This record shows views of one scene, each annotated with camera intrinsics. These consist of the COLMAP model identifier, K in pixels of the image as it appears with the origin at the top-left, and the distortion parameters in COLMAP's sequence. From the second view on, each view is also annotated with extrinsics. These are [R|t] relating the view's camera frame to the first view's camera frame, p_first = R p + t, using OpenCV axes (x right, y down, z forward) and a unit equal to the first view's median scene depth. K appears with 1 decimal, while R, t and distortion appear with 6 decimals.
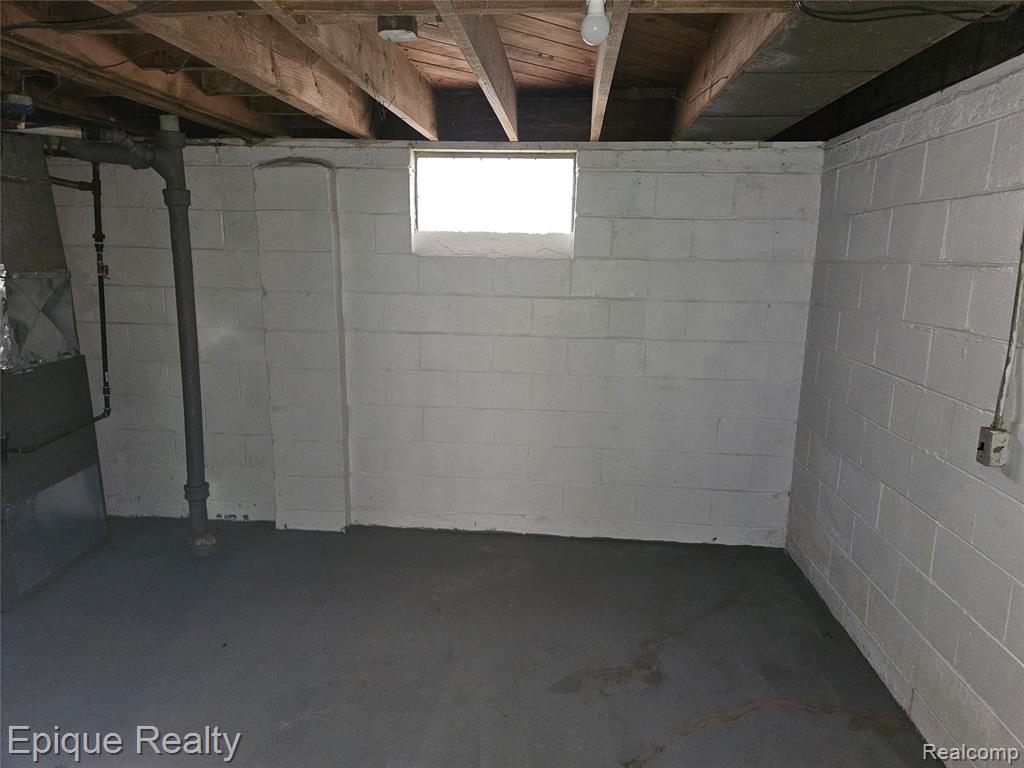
lens RADIAL K [[680.1, 0, 516.5], [0, 680.1, 390.7], [0, 0, 1]] dist [0.069776, -0.053345]
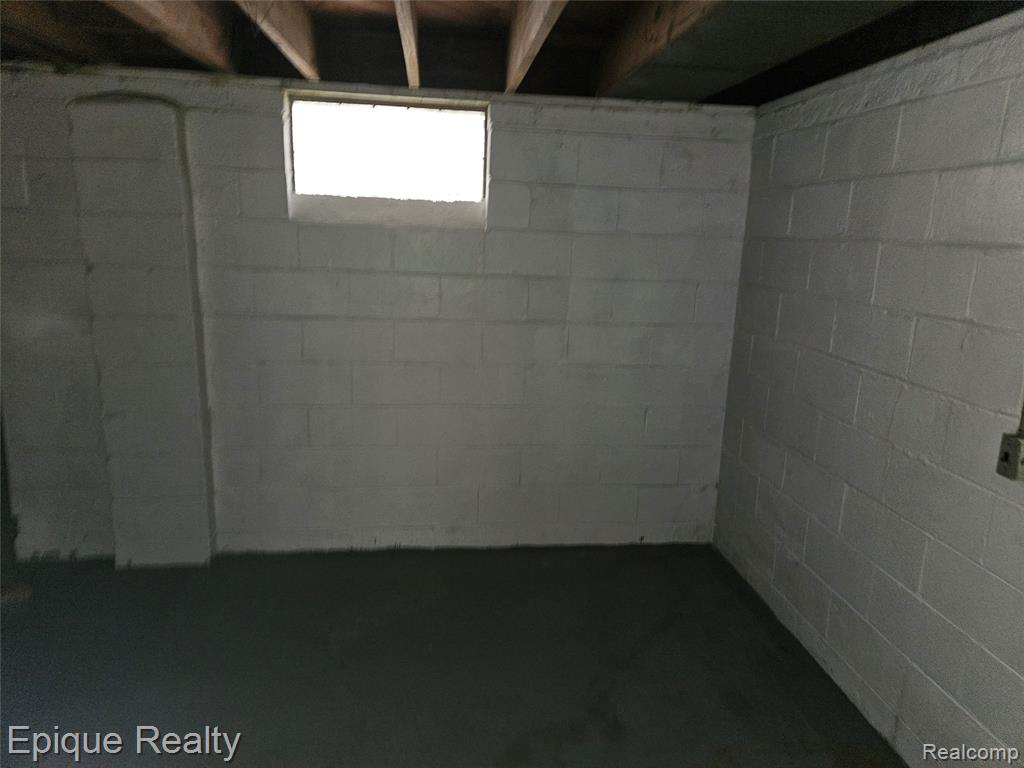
lens RADIAL K [[680.1, 0, 519.3], [0, 680.1, 374.7], [0, 0, 1]] dist [0.069776, -0.053345]
pose [[0.981093, -0.024982, 0.191919, -0.047237], [0.021268, 0.999545, 0.021391, -0.028979], [-0.192366, -0.016904, 0.981178, 0.145333]]
